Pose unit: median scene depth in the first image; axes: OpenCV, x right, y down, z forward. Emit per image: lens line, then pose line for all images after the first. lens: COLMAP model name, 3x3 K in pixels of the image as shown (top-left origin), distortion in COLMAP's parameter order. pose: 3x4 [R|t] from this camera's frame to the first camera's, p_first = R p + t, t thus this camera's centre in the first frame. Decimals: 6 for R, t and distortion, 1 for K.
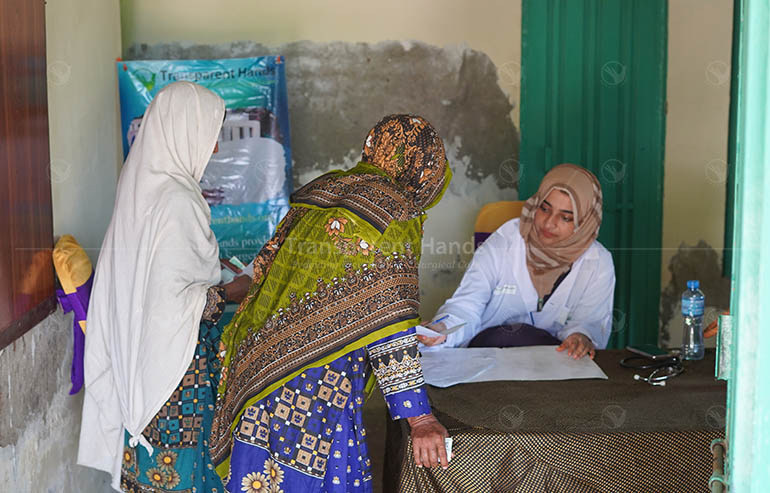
lens RADIAL K [[1275.3, 0, 385.0], [0, 1275.3, 246.5], [0, 0, 1]] dist [-0.016104, -0.026495]
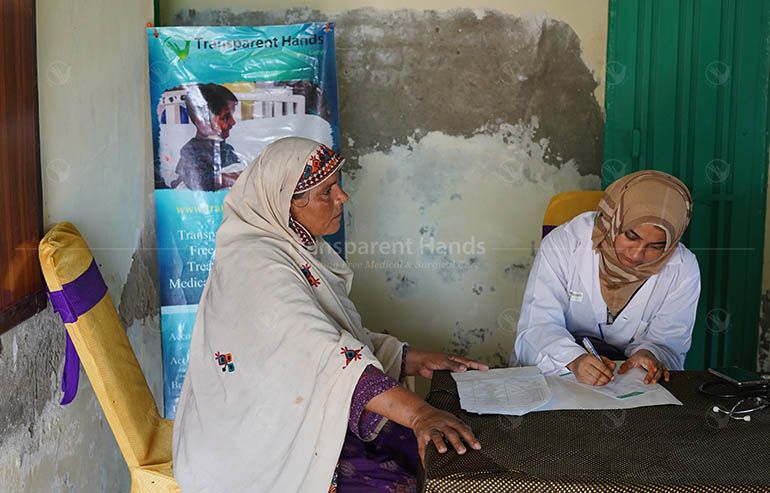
lens RADIAL K [[1275.3, 0, 385.0], [0, 1275.3, 246.5], [0, 0, 1]] dist [-0.016104, -0.026495]
pose [[0.995849, 0.024944, -0.087532, 0.033473], [-0.023292, 0.999532, 0.019843, -0.010197], [0.087986, -0.017722, 0.995964, 0.097566]]
